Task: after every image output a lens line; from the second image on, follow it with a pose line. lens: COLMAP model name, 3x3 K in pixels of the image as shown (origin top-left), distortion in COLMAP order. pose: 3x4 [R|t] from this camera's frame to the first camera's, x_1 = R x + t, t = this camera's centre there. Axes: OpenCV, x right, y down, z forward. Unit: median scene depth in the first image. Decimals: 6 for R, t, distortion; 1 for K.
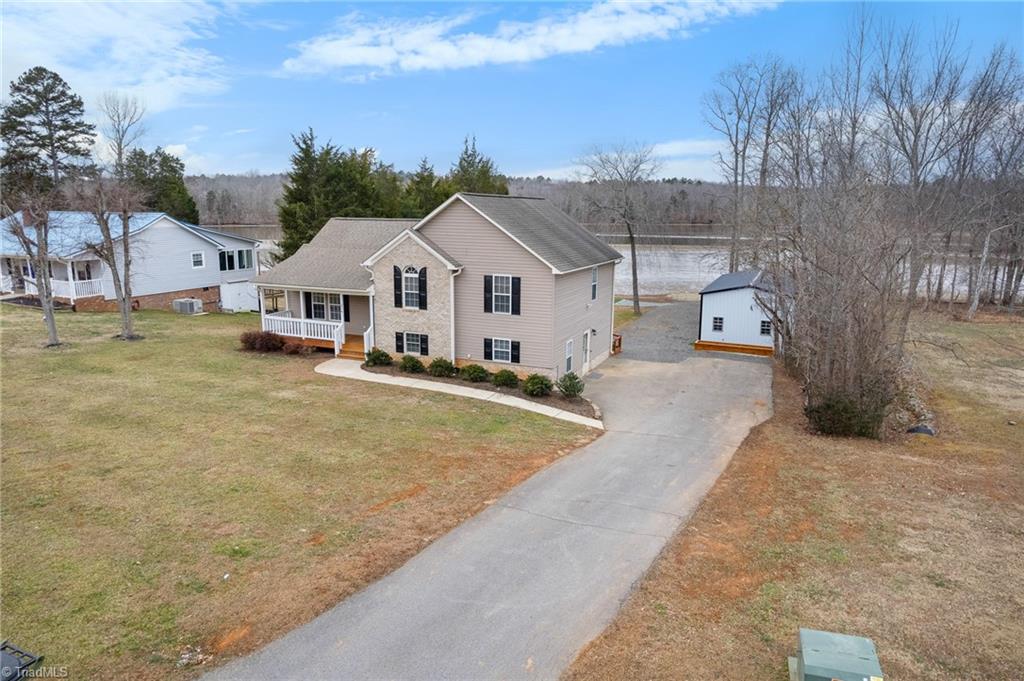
lens RADIAL K [[666.3, 0, 509.2], [0, 666.3, 344.8], [0, 0, 1]] dist [-0.030828, 0.010540]
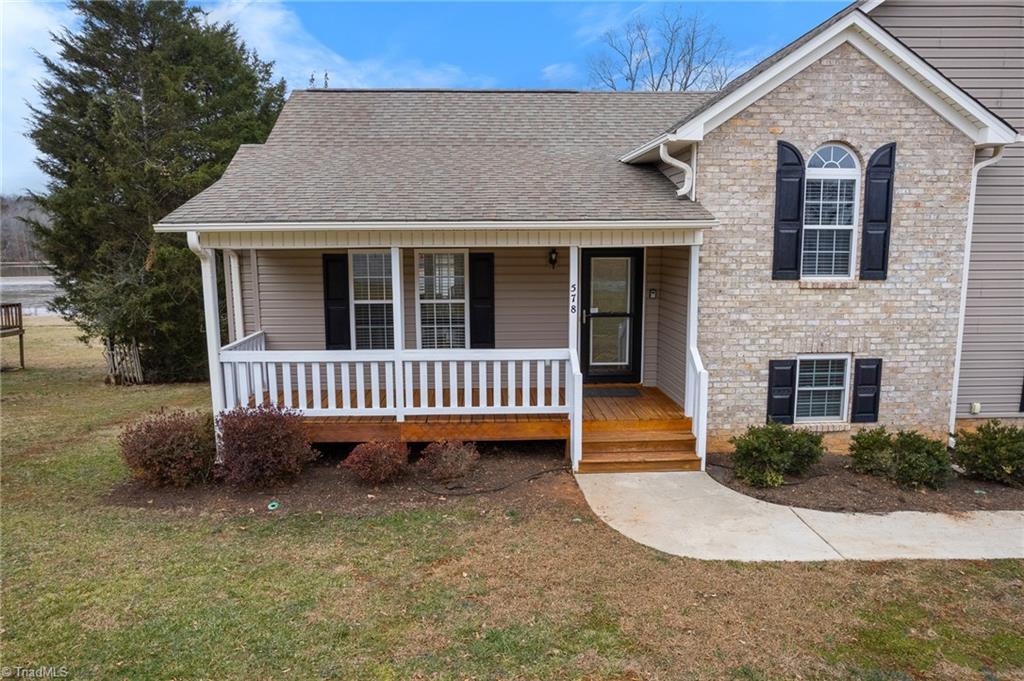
lens RADIAL K [[666.3, 0, 513.6], [0, 666.3, 332.6], [0, 0, 1]] dist [-0.030828, 0.010540]
pose [[0.896112, -0.075977, 0.437277, -0.417660], [0.099386, 0.994570, -0.030865, -0.034735], [-0.432558, 0.071118, 0.898797, 0.781646]]
